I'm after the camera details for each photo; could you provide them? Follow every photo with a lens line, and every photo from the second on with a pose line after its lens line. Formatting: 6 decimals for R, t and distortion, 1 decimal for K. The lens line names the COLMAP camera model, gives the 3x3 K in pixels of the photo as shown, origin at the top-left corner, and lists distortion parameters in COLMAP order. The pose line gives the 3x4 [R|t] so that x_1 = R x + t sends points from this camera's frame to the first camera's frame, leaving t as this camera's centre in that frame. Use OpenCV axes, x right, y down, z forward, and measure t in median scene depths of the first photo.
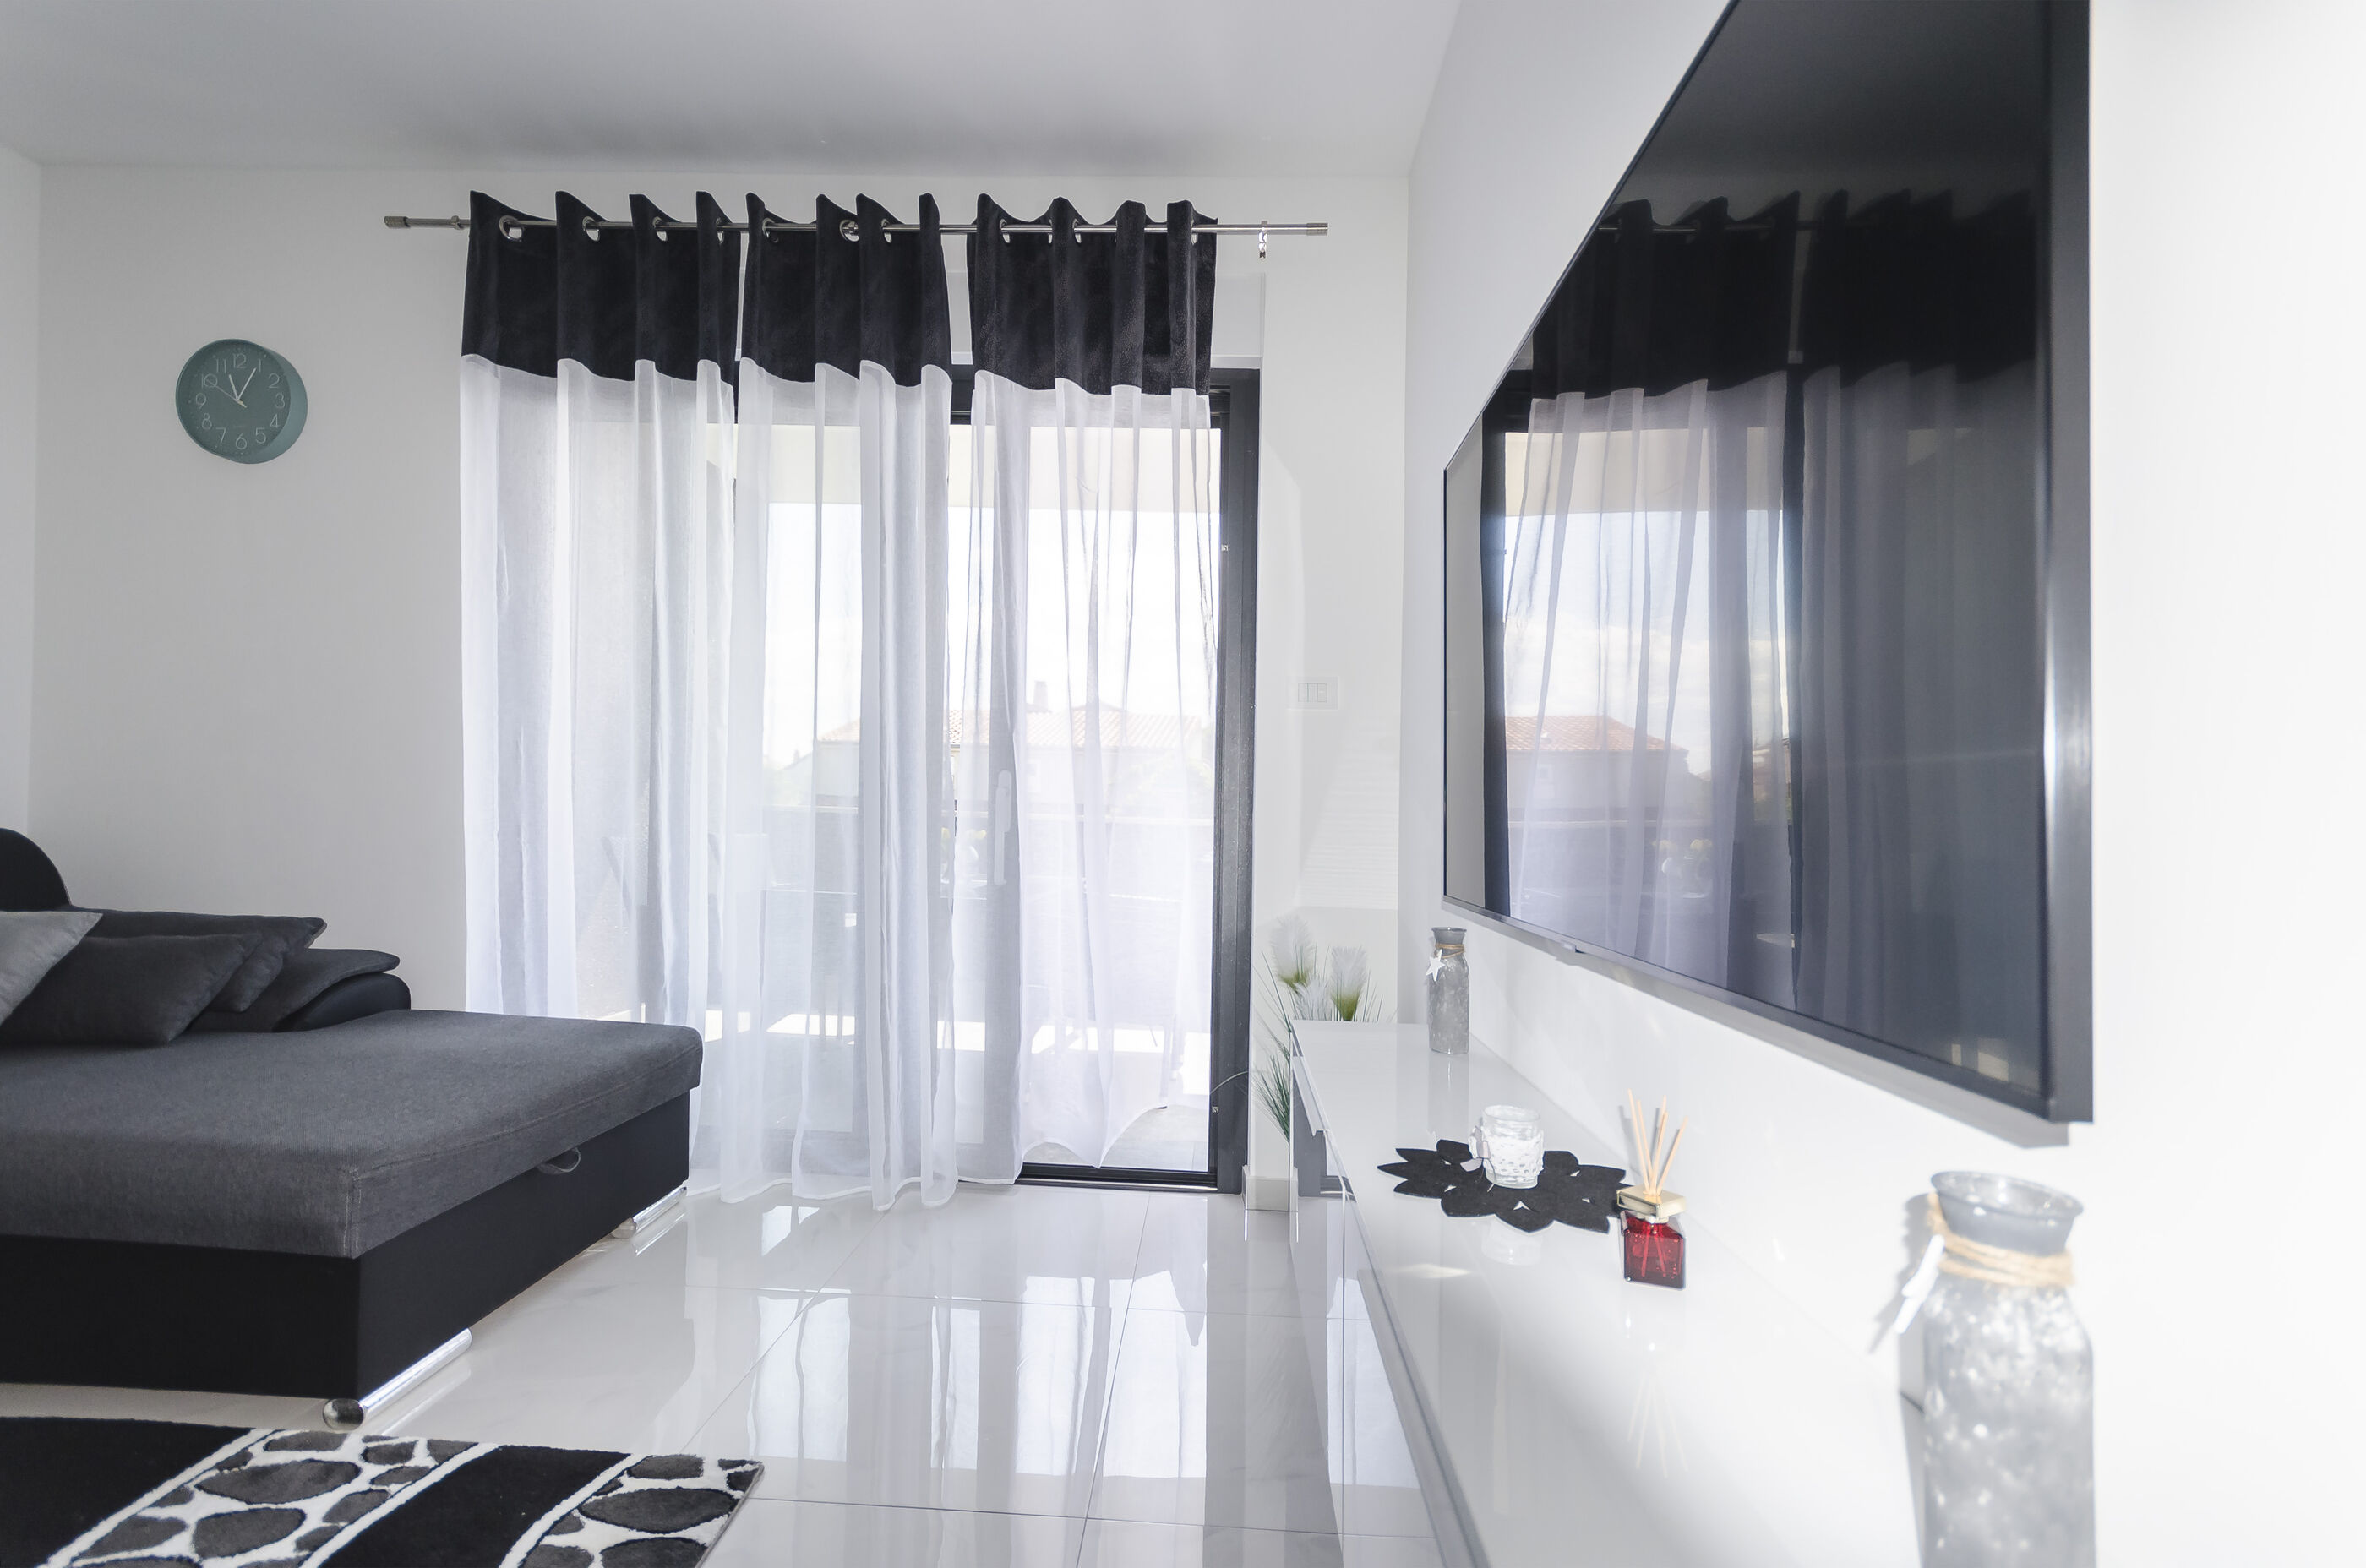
lens RADIAL K [[1040.0, 0, 1208.6], [0, 1040.0, 826.1], [0, 0, 1]] dist [-0.000106, -0.000159]
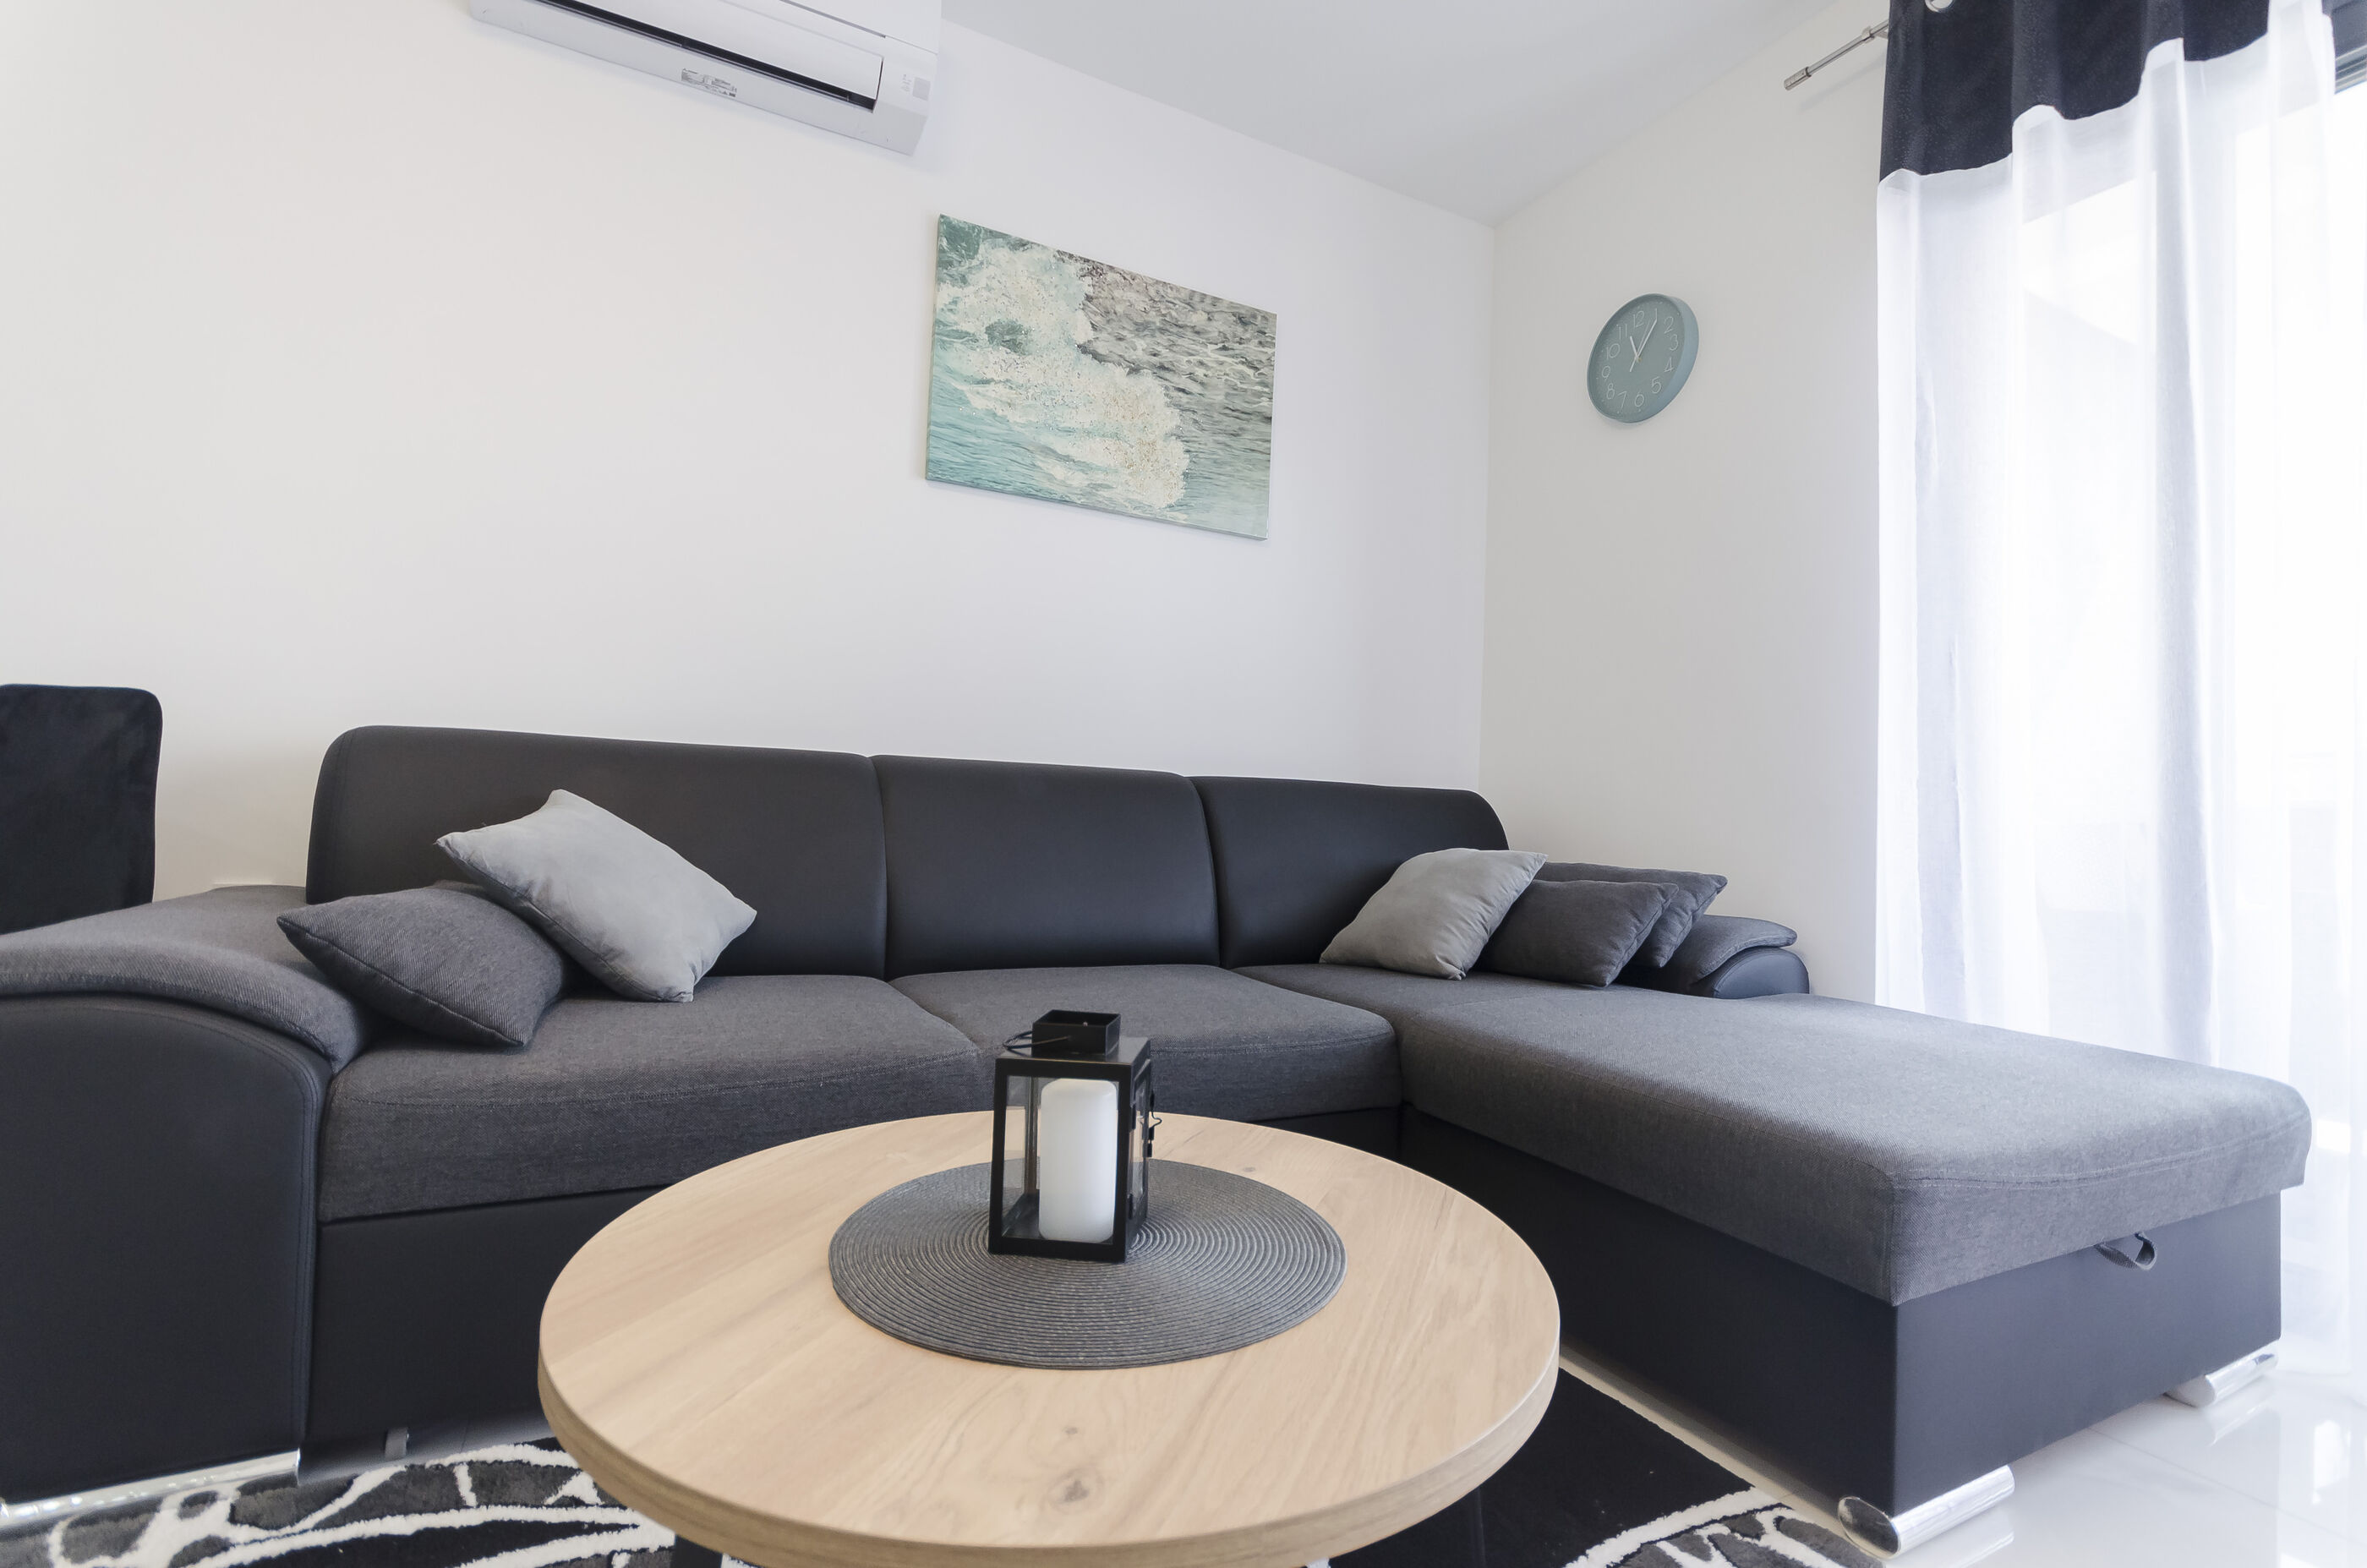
lens RADIAL K [[1090.2, 0, 1178.8], [0, 1090.2, 797.6], [0, 0, 1]] dist [-0.001503, -0.001321]
pose [[0.477292, -0.039236, -0.877868, -0.258417], [-0.024183, 0.998038, -0.057755, 0.086347], [0.878412, 0.048796, 0.475407, 0.147397]]
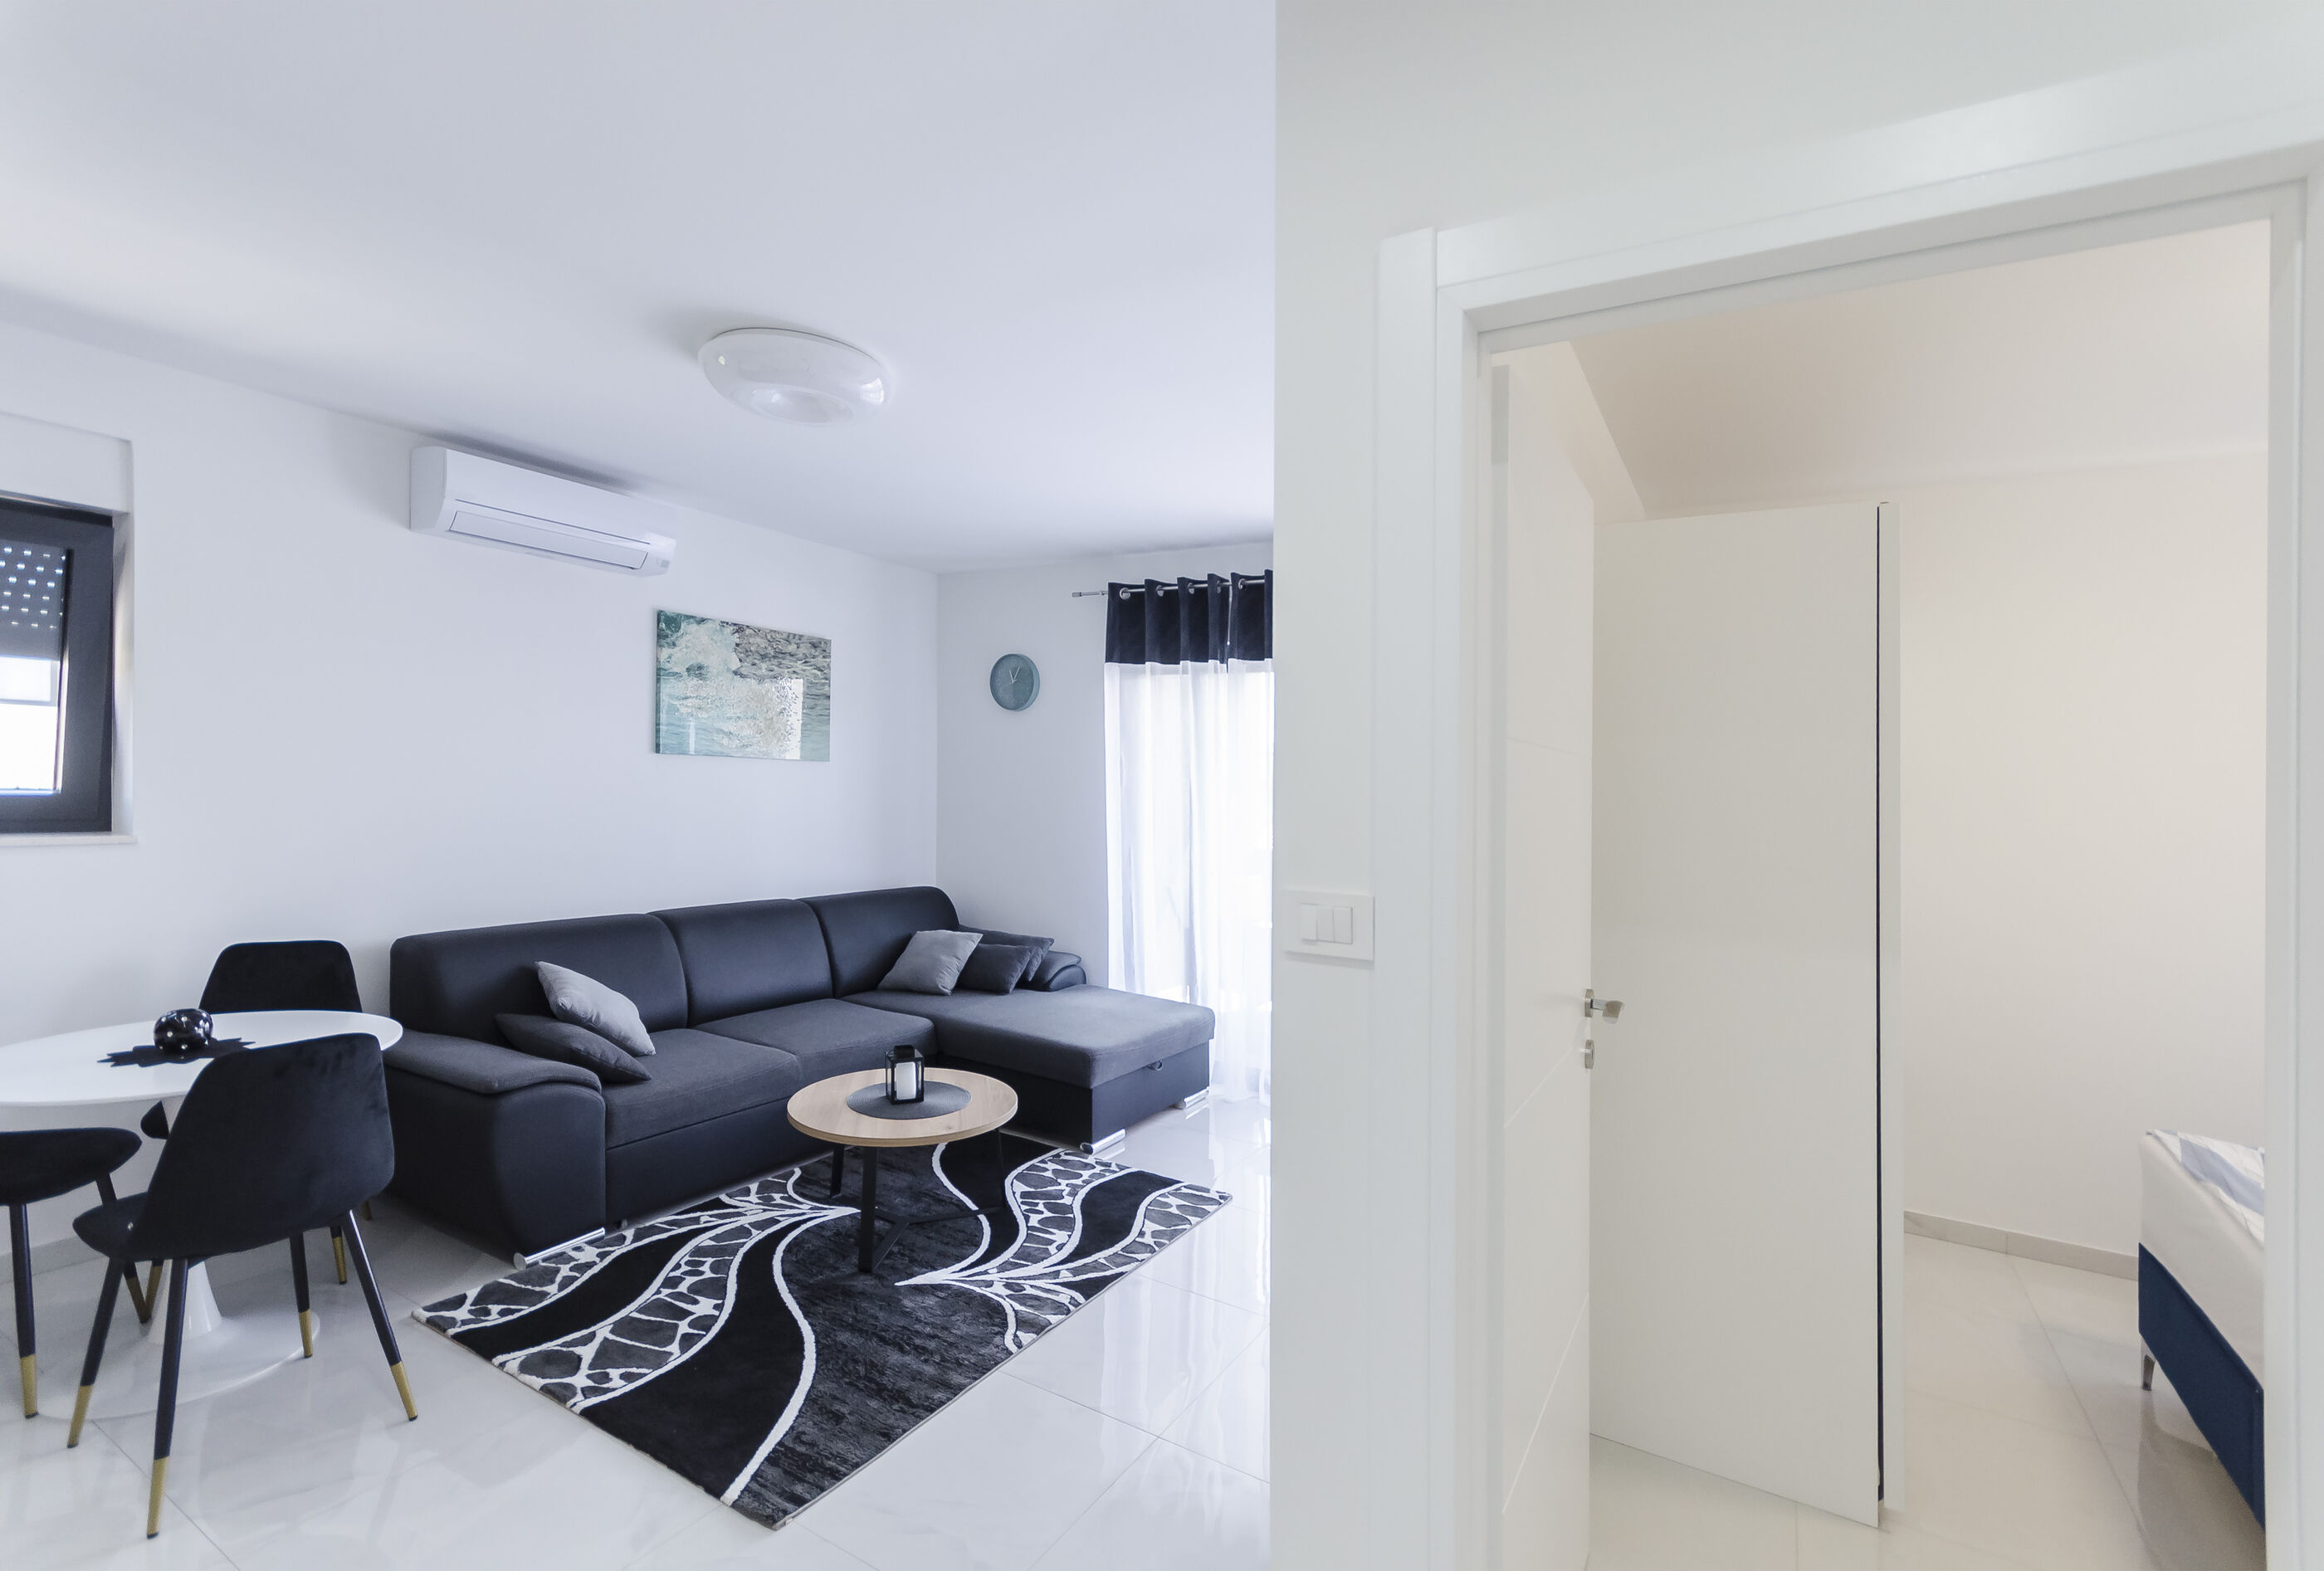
lens RADIAL K [[1065.8, 0, 1141.8], [0, 1065.8, 872.9], [0, 0, 1]] dist [0.001704, -0.000028]
pose [[0.861531, 0.032429, -0.506667, 0.385414], [-0.000025, 0.997961, 0.063832, -0.181367], [0.507704, -0.054981, 0.859775, -0.747528]]
